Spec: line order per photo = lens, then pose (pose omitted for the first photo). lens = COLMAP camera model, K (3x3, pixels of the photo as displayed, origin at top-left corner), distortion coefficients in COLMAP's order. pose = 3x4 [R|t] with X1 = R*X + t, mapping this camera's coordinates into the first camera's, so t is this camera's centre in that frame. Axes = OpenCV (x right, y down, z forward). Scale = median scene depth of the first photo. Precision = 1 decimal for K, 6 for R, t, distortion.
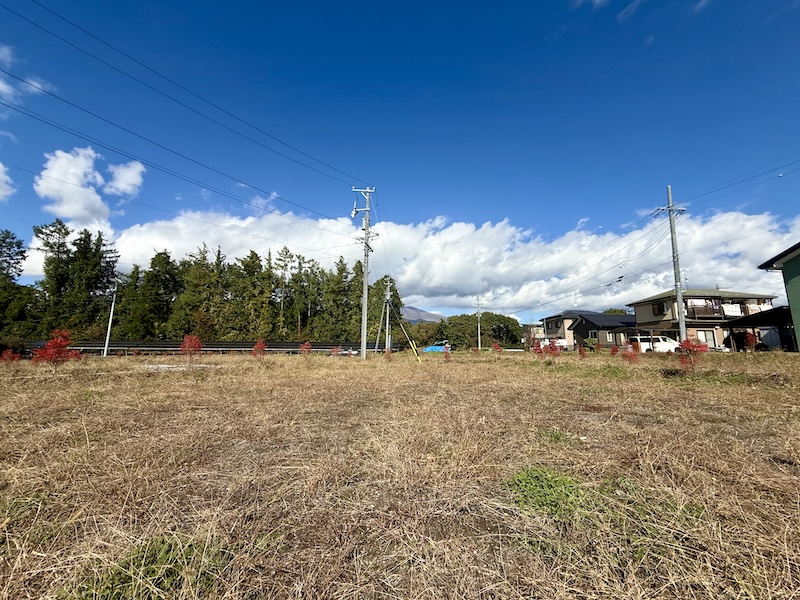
lens RADIAL K [[322.0, 0, 399.1], [0, 322.0, 299.2], [0, 0, 1]] dist [0.007201, -0.000558]
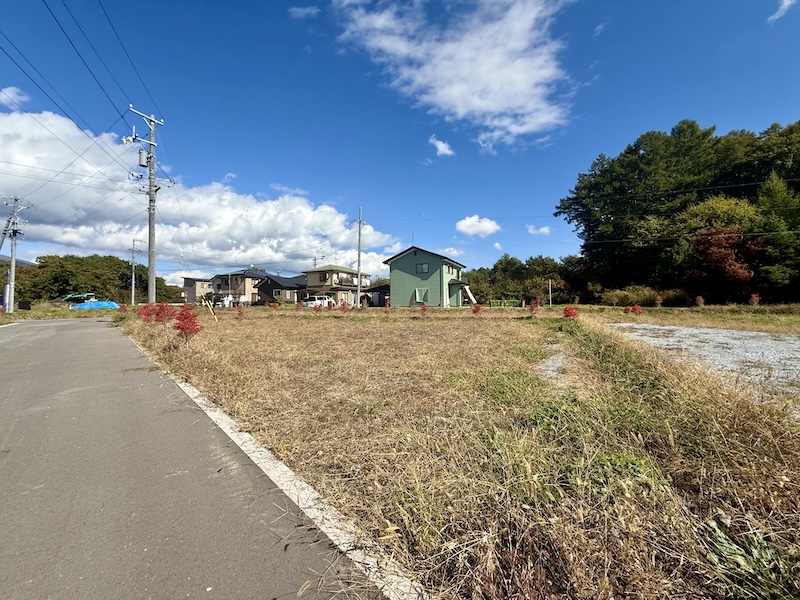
lens RADIAL K [[322.0, 0, 396.4], [0, 322.0, 304.5], [0, 0, 1]] dist [0.007201, -0.000558]
pose [[0.493004, -0.006327, 0.870004, -0.179830], [-0.133978, 0.987494, 0.083103, -0.008139], [-0.859649, -0.157531, 0.485990, -0.004049]]
